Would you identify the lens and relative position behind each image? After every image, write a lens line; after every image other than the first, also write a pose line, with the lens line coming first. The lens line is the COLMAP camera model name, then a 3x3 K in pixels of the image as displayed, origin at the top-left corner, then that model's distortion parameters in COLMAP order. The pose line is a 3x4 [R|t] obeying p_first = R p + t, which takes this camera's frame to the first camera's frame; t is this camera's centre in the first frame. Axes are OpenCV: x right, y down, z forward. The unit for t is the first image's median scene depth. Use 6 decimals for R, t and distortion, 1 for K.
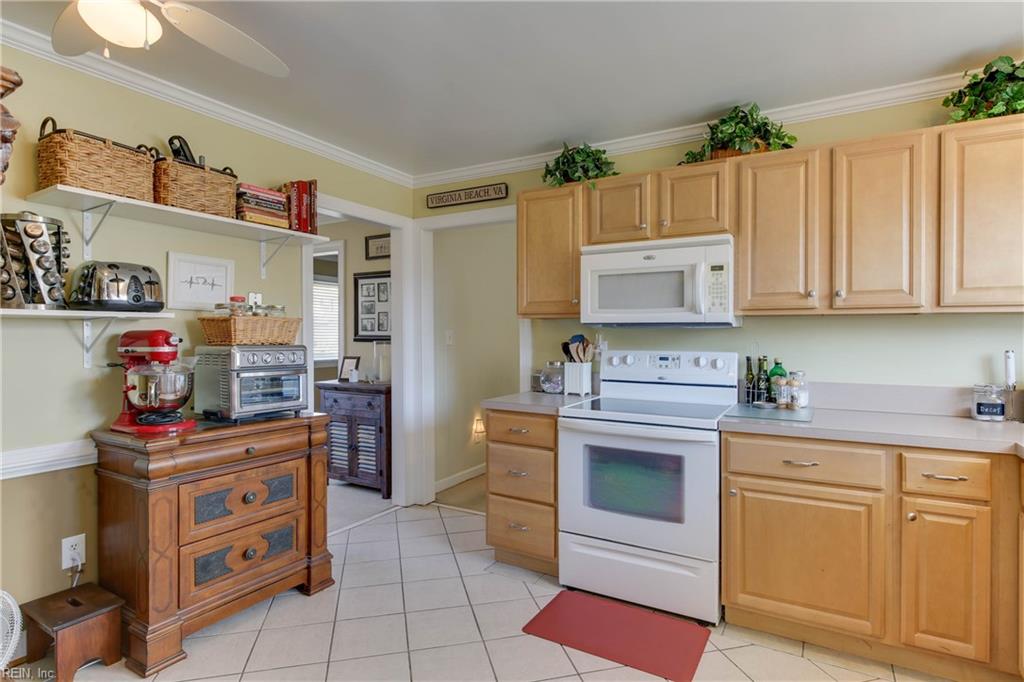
lens RADIAL K [[537.6, 0, 516.2], [0, 537.6, 338.2], [0, 0, 1]] dist [-0.002156, -0.000039]
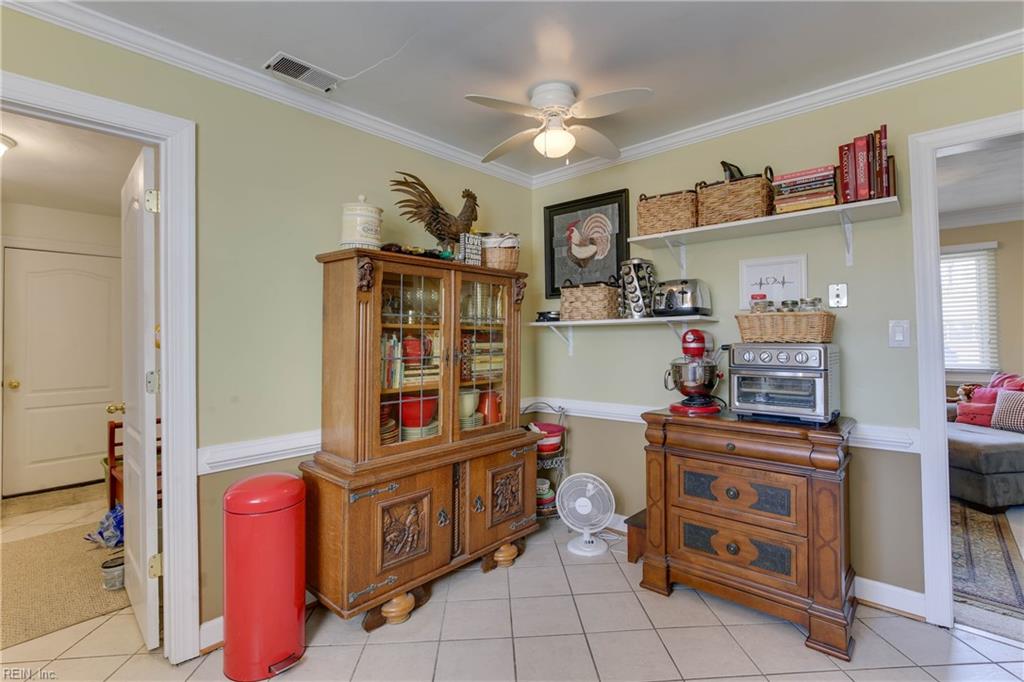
lens RADIAL K [[474.1, 0, 516.2], [0, 474.1, 327.1], [0, 0, 1]] dist [-0.009194, 0.002836]
pose [[-0.196001, -0.020885, -0.980381, 0.439721], [0.005444, 0.999735, -0.022386, 0.001602], [0.980589, -0.009725, -0.195836, 0.735494]]
